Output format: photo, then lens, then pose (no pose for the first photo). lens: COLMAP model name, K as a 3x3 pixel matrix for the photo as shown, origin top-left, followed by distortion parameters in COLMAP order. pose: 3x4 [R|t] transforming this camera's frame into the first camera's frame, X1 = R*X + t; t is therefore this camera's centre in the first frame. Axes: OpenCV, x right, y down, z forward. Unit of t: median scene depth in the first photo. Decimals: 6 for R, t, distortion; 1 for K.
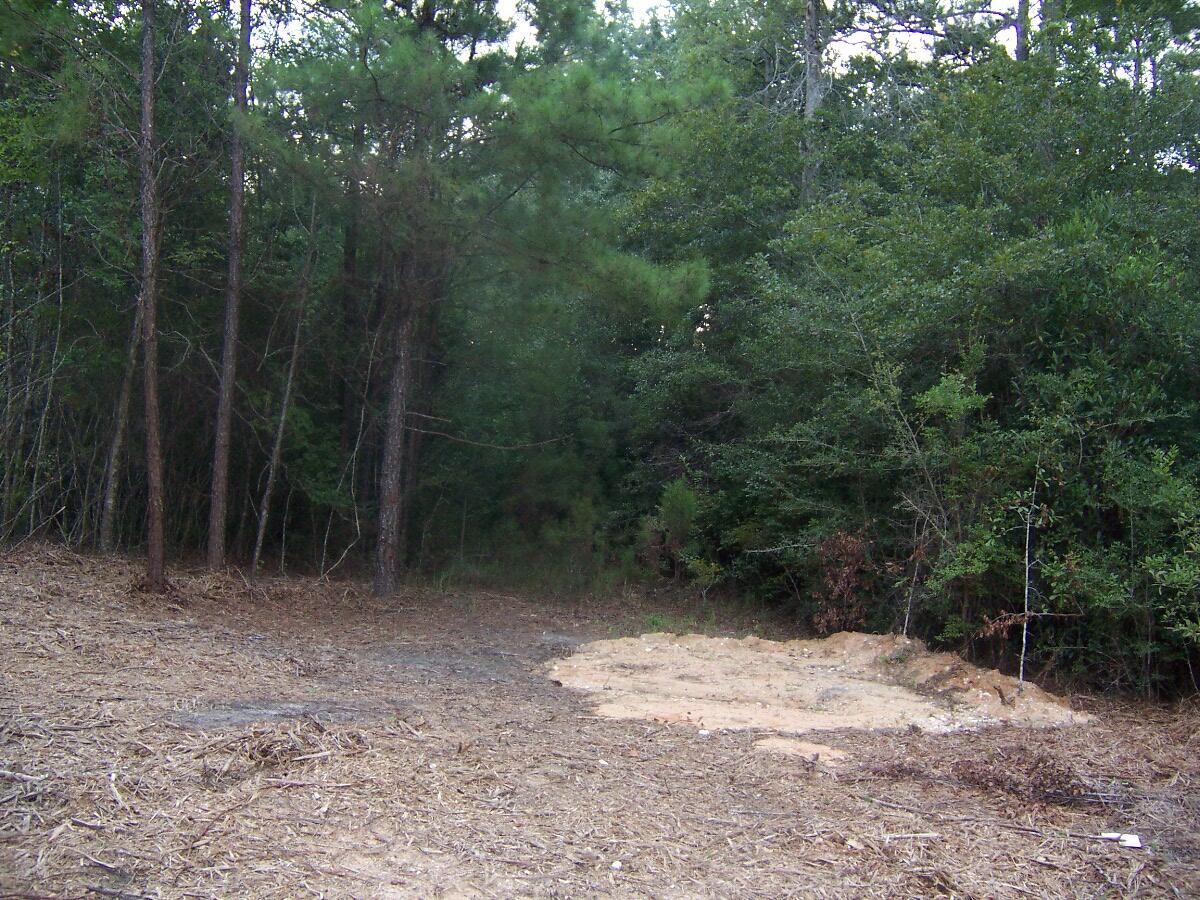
lens RADIAL K [[1211.0, 0, 608.5], [0, 1211.0, 449.8], [0, 0, 1]] dist [-0.028385, 0.000000]
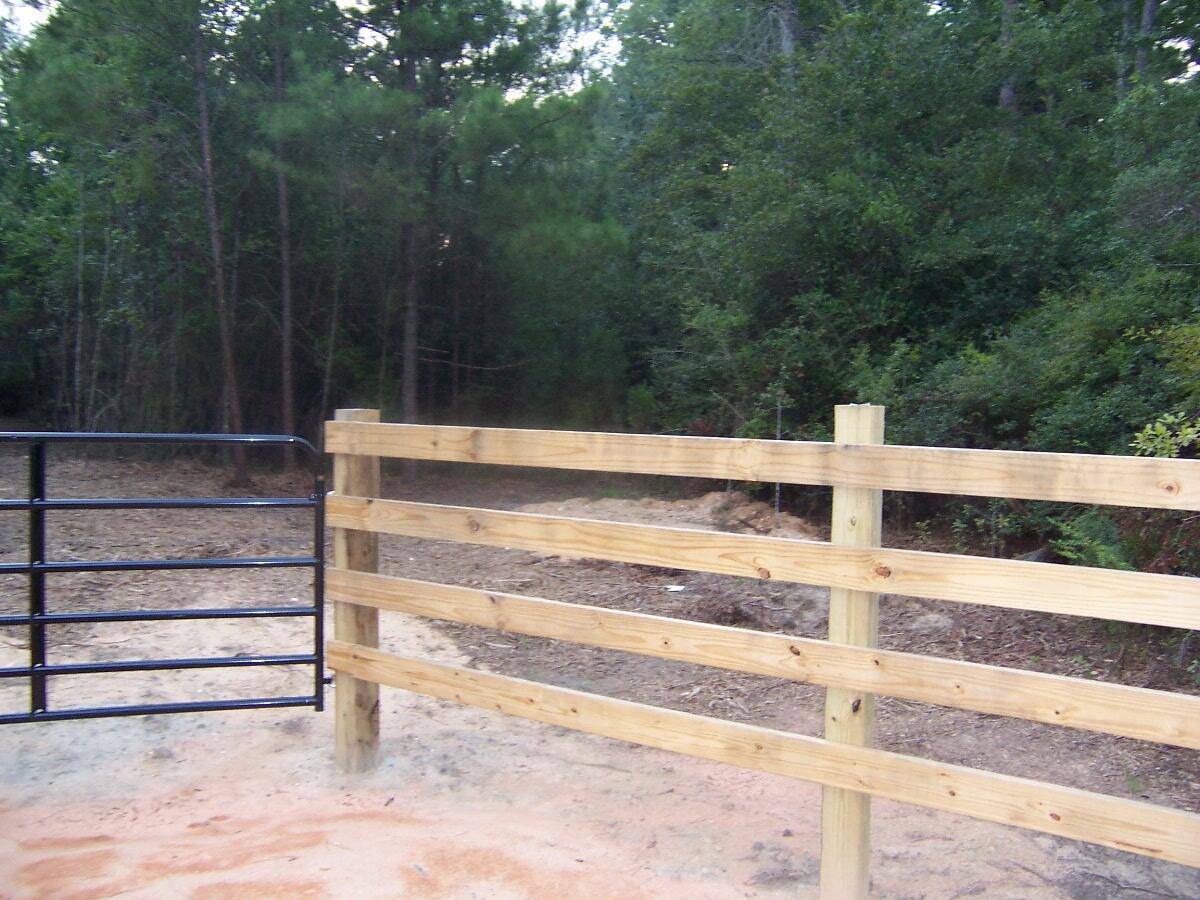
lens RADIAL K [[1211.0, 0, 593.8], [0, 1211.0, 445.7], [0, 0, 1]] dist [-0.028385, 0.000000]
pose [[0.982280, -0.052141, -0.180018, 0.269650], [0.065217, 0.995586, 0.067500, -0.000671], [0.175704, -0.078044, 0.981345, -0.301277]]
